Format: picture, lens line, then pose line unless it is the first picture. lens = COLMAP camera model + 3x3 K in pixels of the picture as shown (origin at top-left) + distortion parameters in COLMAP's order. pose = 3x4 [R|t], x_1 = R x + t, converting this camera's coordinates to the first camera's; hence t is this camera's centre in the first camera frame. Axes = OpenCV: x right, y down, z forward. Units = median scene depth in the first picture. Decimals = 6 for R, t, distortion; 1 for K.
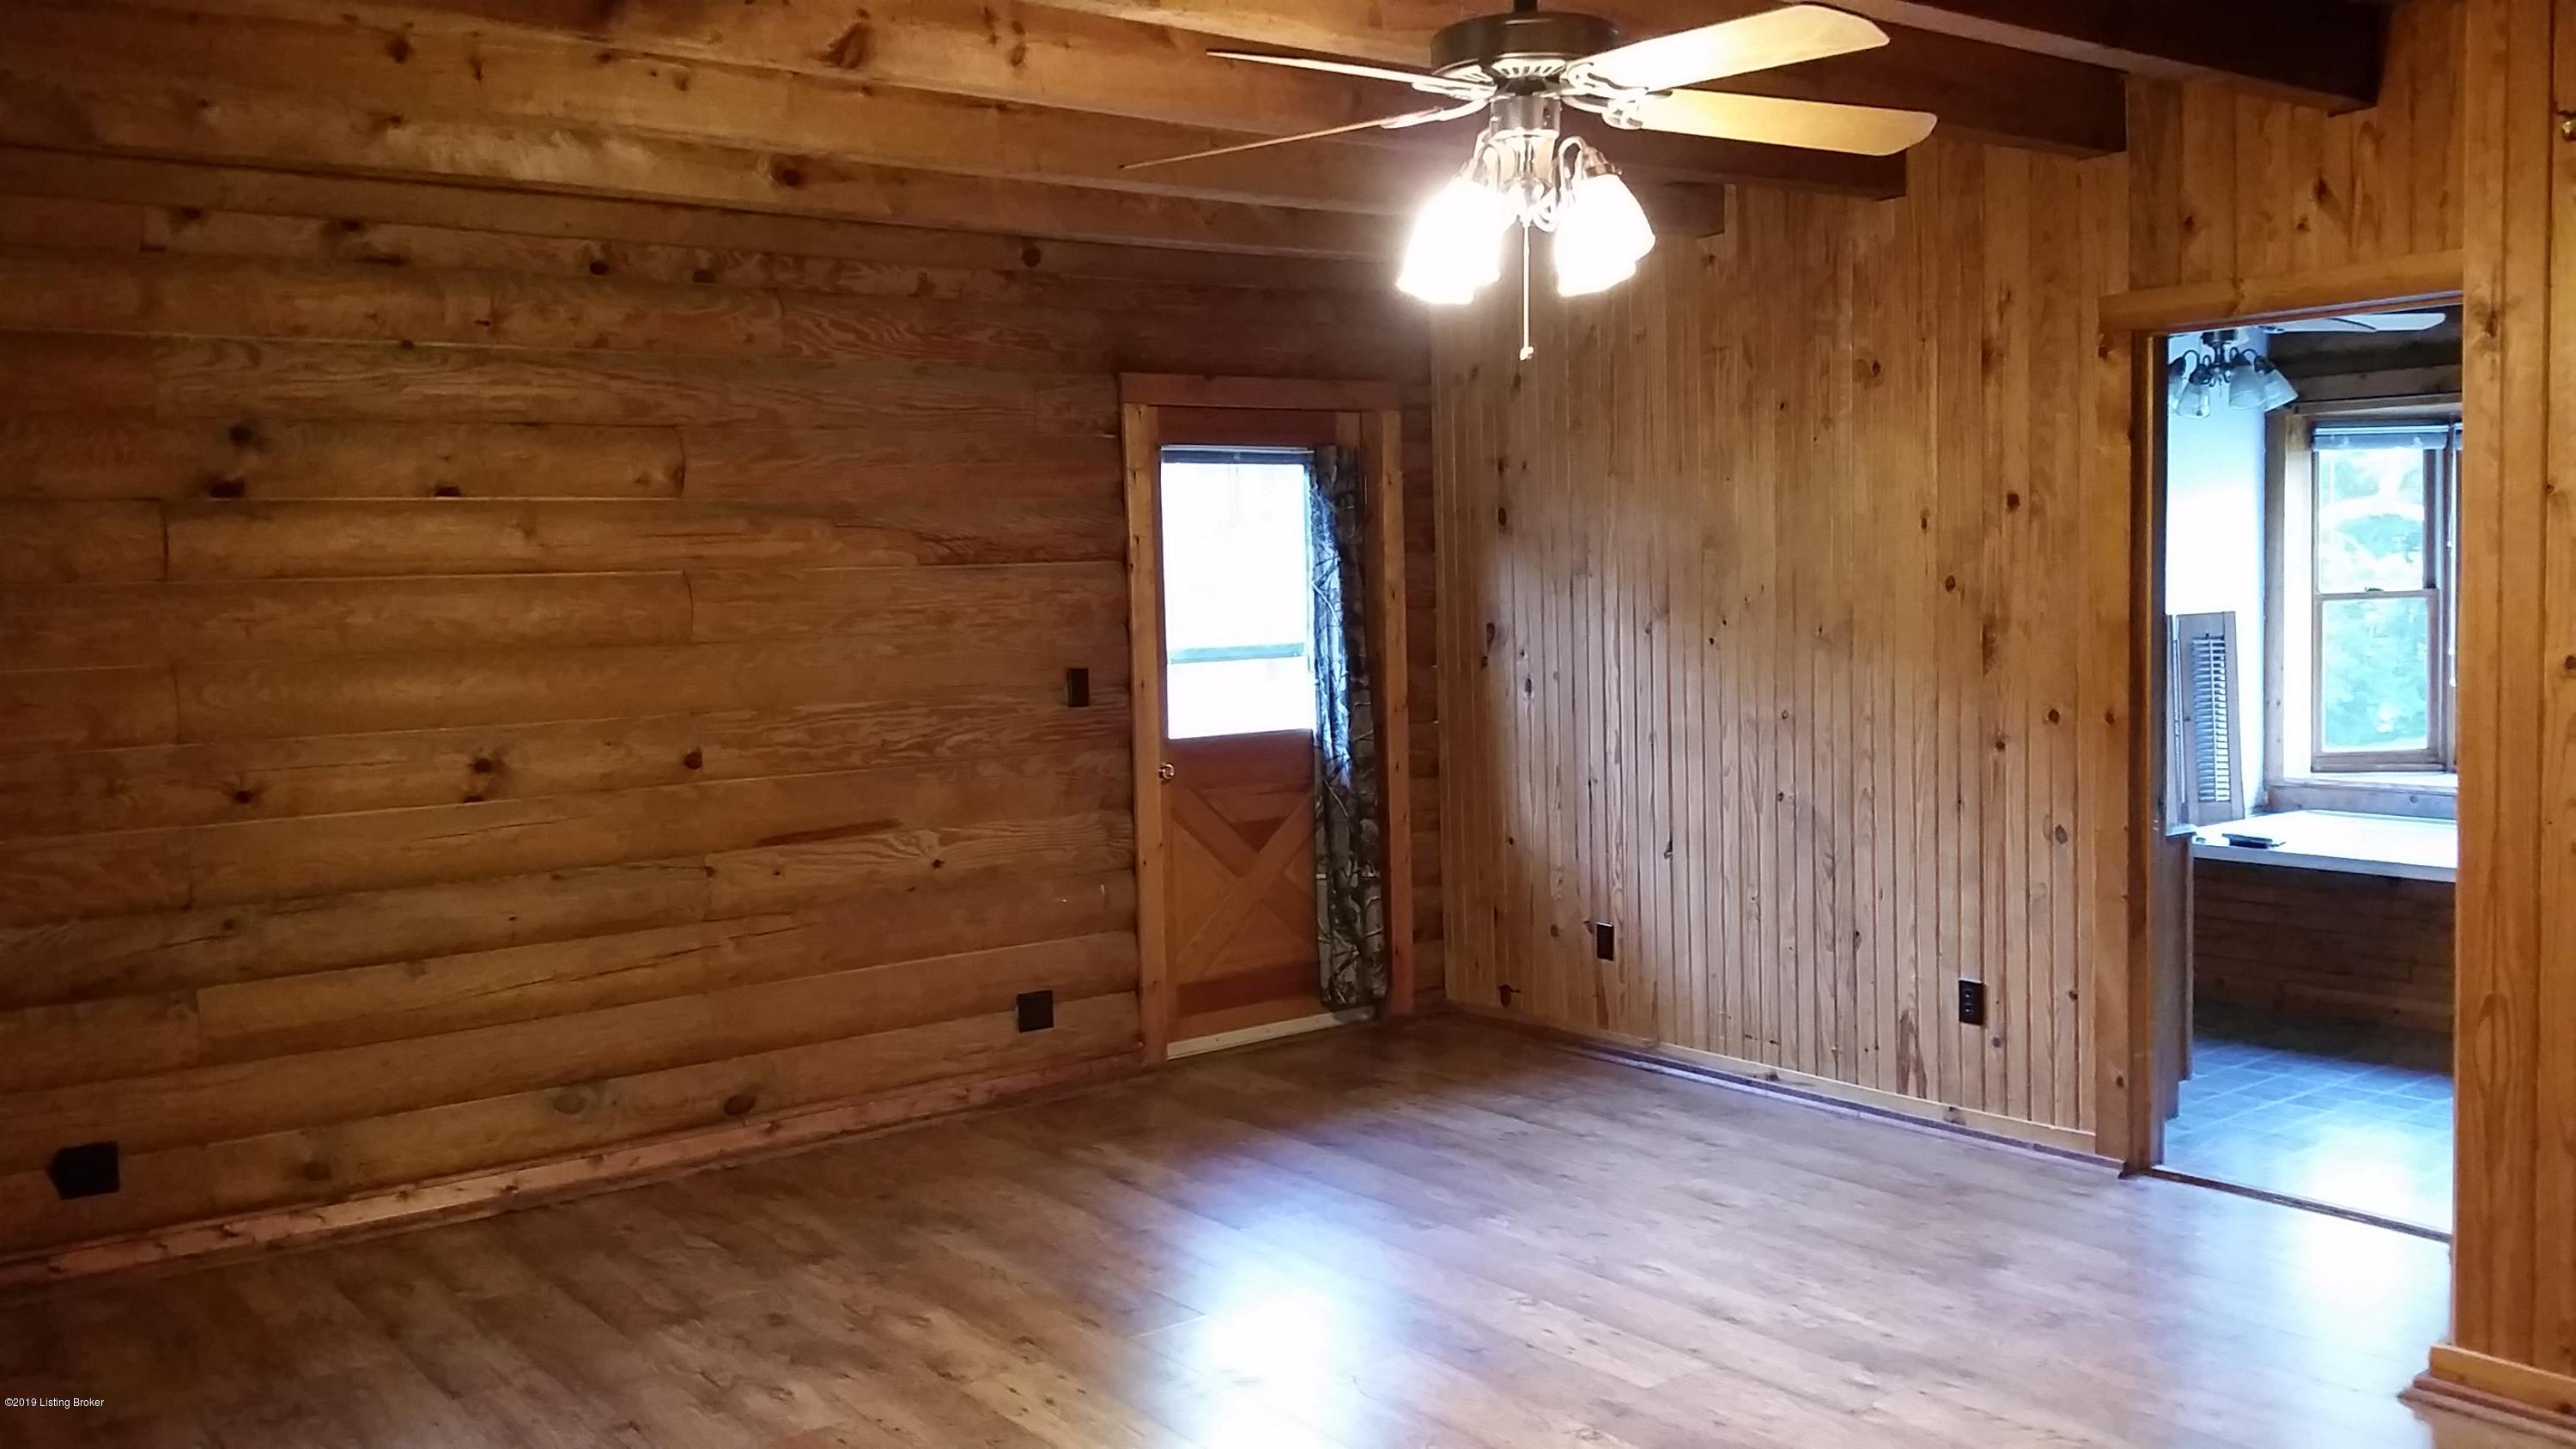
lens RADIAL K [[2165.6, 0, 1290.5], [0, 2165.6, 760.0], [0, 0, 1]] dist [0.200553, -0.409994]
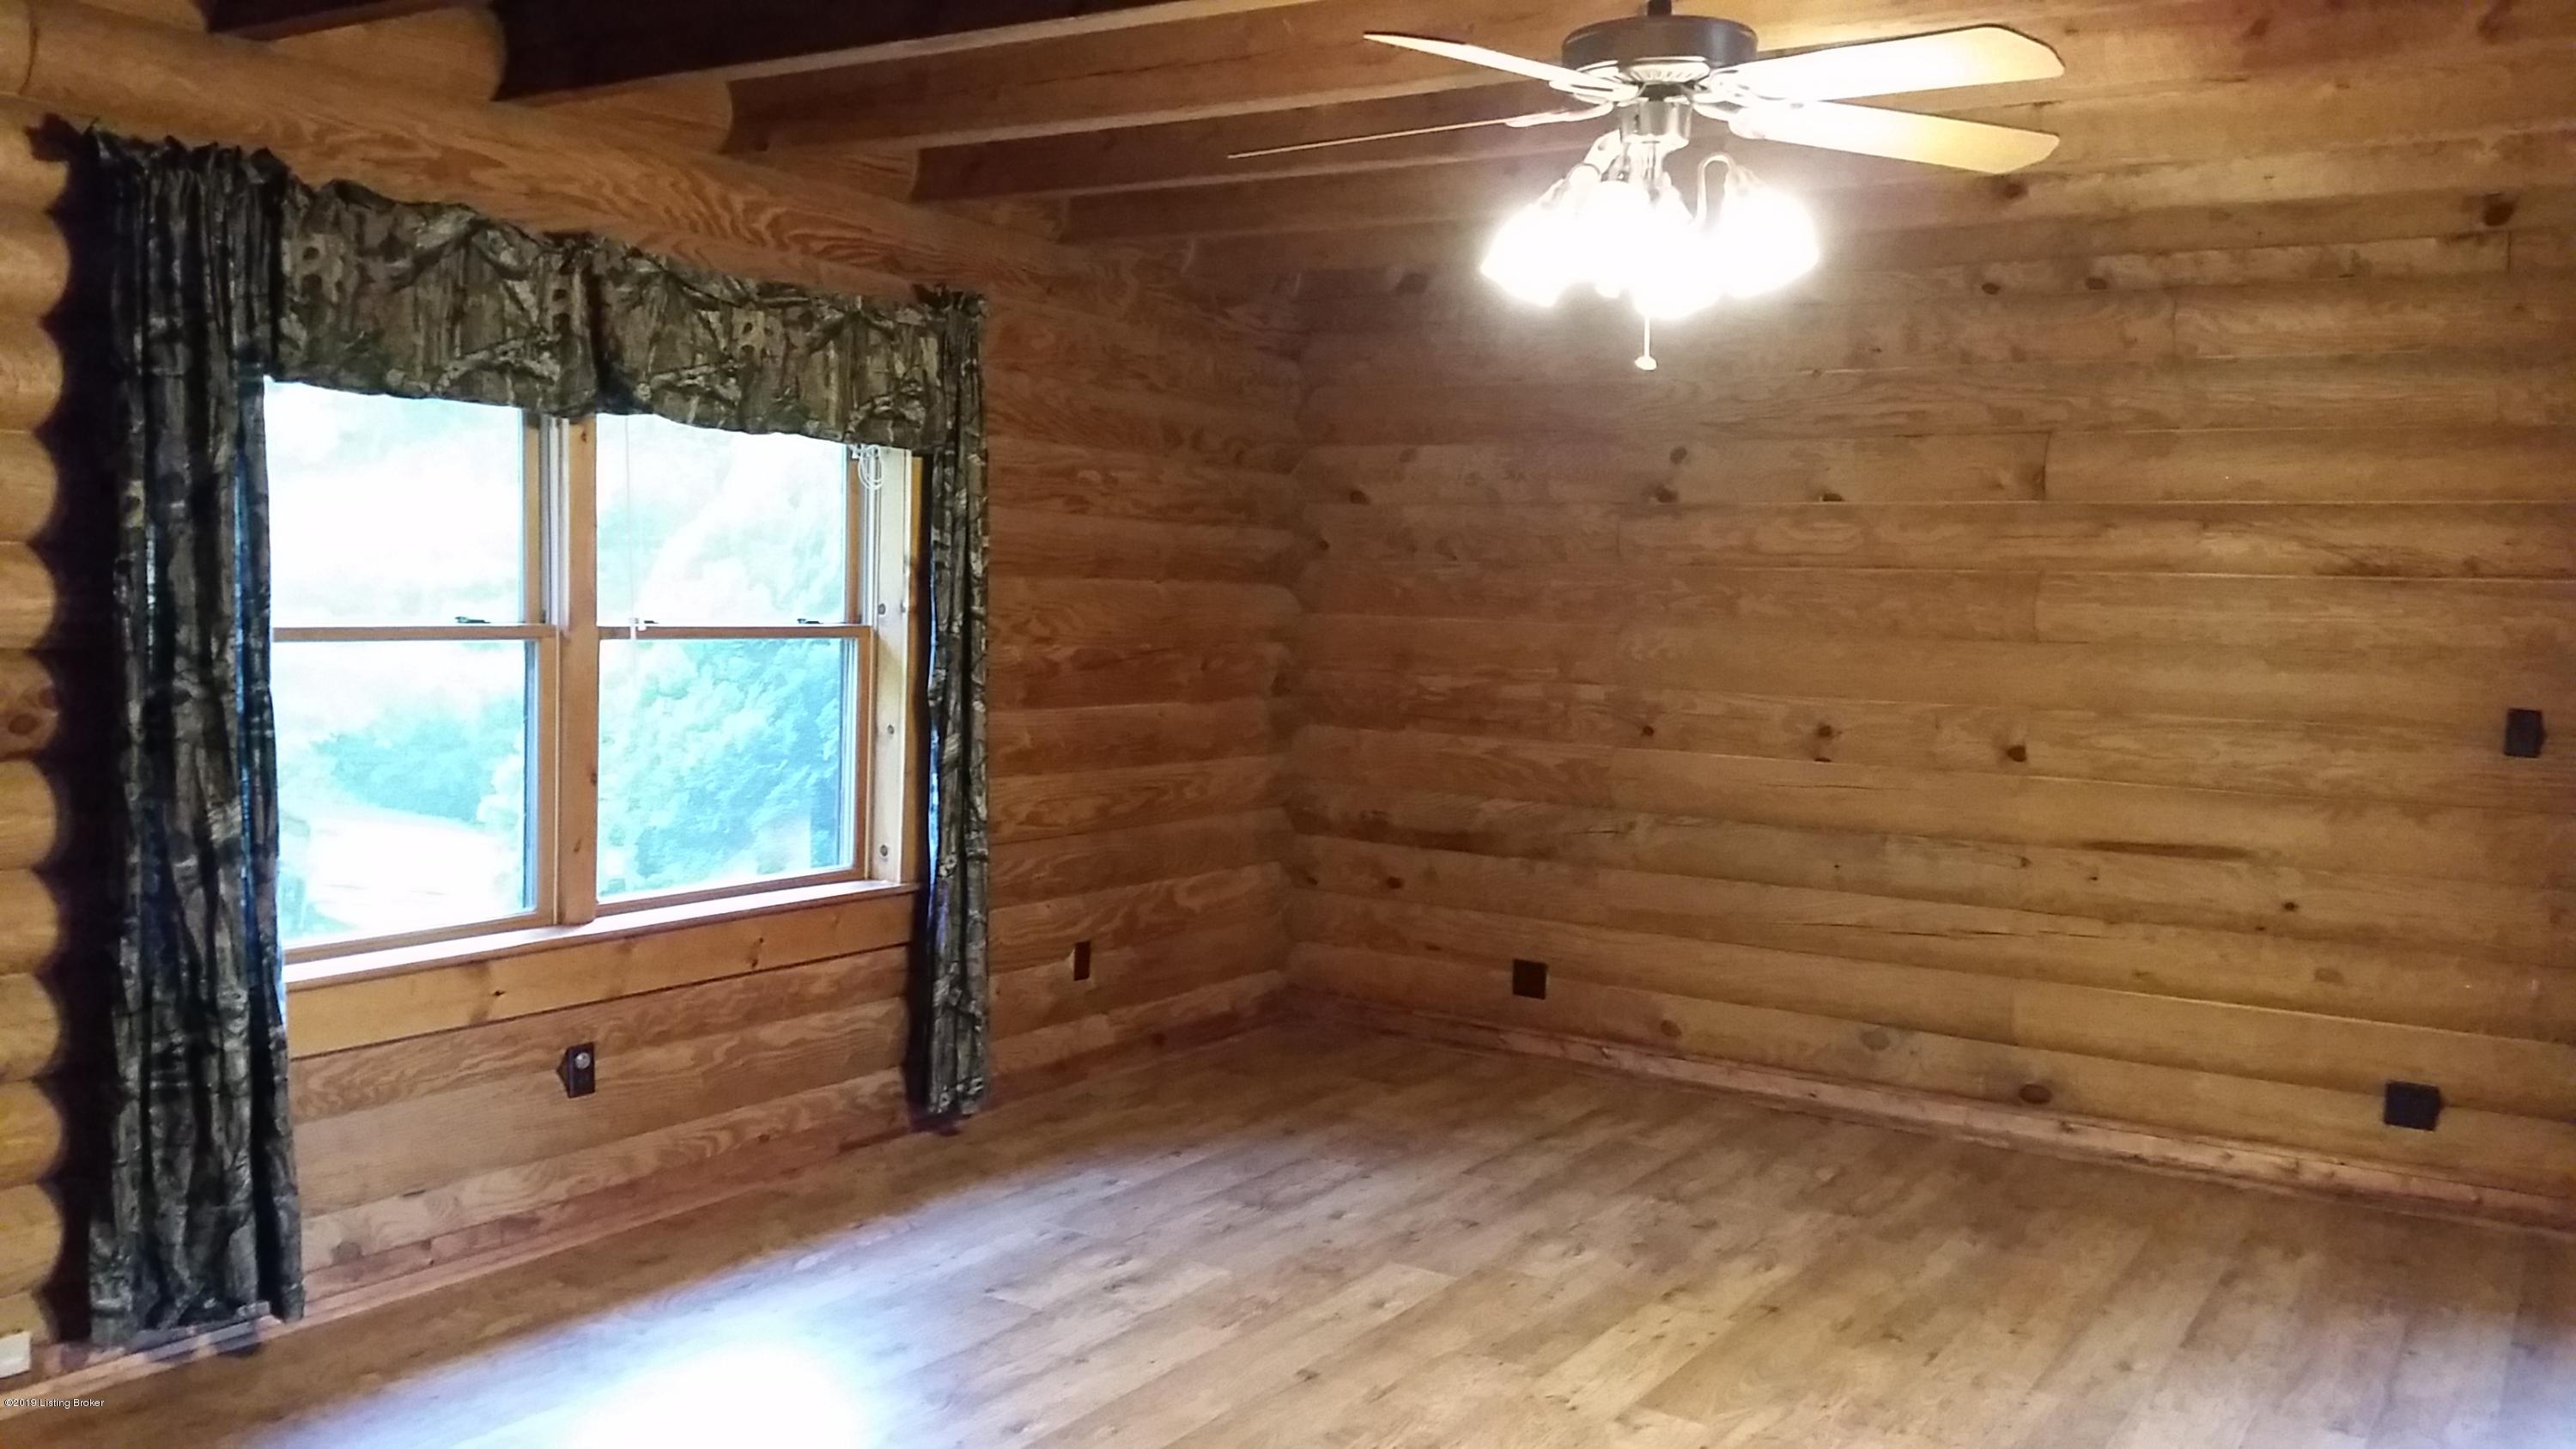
lens RADIAL K [[2165.6, 0, 1290.5], [0, 2165.6, 760.0], [0, 0, 1]] dist [0.200553, -0.409994]
pose [[0.328544, 0.115429, -0.937409, 0.663782], [-0.118081, 0.989737, 0.080488, -0.044683], [0.937078, 0.084247, 0.338802, 0.360718]]
